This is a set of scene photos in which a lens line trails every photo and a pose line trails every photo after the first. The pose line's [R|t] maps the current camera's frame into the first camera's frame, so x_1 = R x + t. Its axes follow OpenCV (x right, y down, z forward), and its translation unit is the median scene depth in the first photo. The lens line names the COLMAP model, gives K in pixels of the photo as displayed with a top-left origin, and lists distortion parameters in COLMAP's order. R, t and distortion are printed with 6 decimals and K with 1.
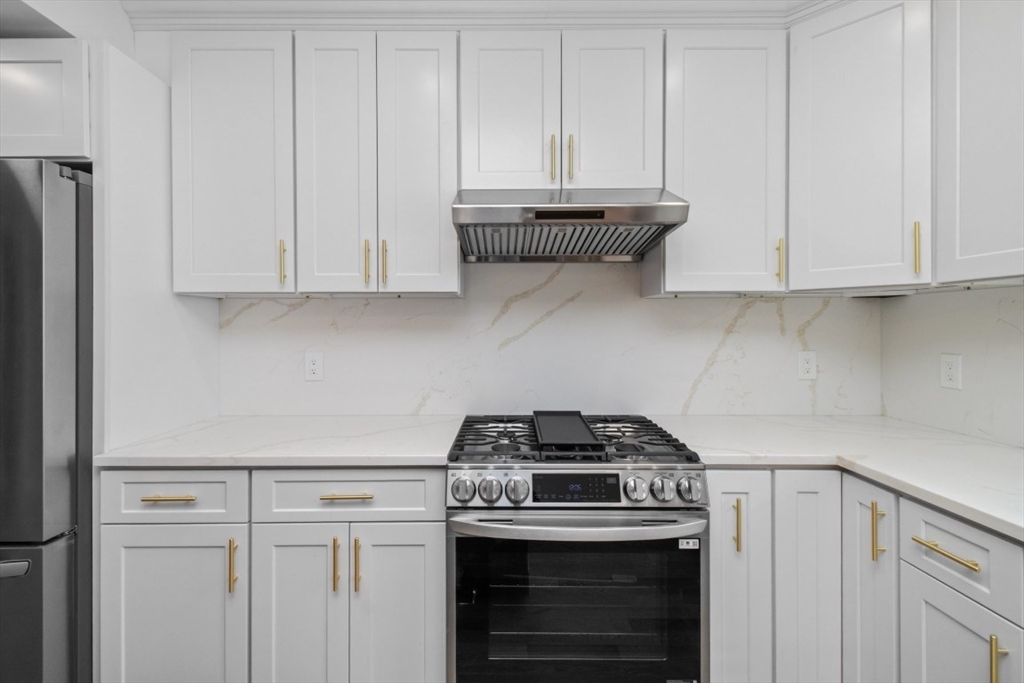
lens RADIAL K [[486.7, 0, 518.6], [0, 486.7, 328.3], [0, 0, 1]] dist [0.042244, -0.029428]
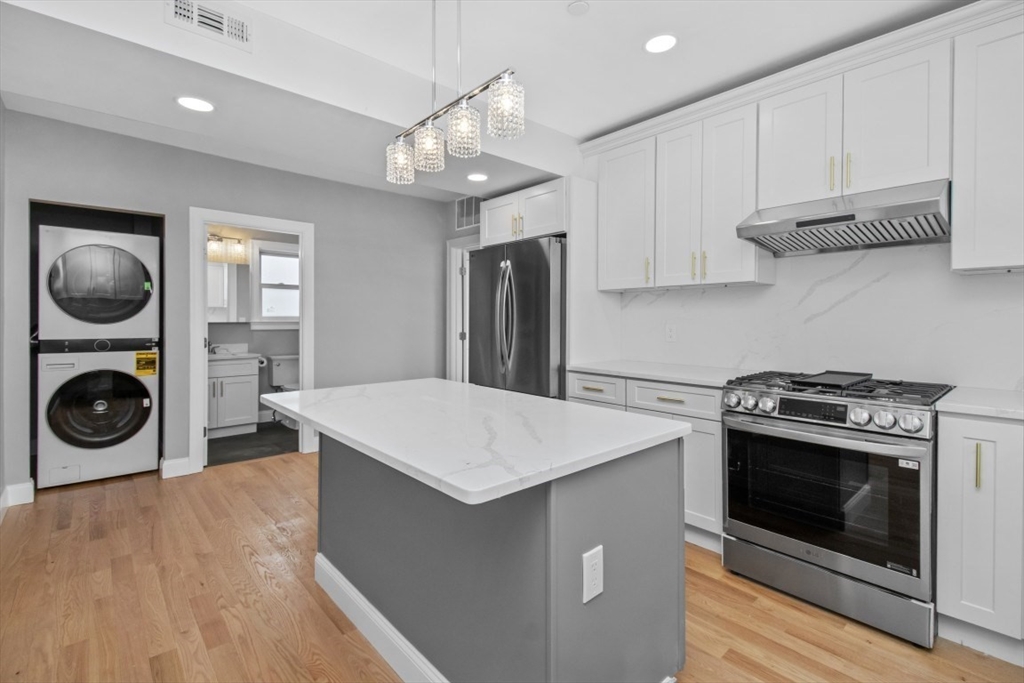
lens RADIAL K [[486.7, 0, 518.6], [0, 486.7, 328.3], [0, 0, 1]] dist [0.042244, -0.029428]
pose [[0.681437, 0.012676, -0.731767, 0.588470], [-0.002712, 0.999887, 0.014795, 0.059537], [0.731872, -0.008097, 0.681394, -0.642210]]
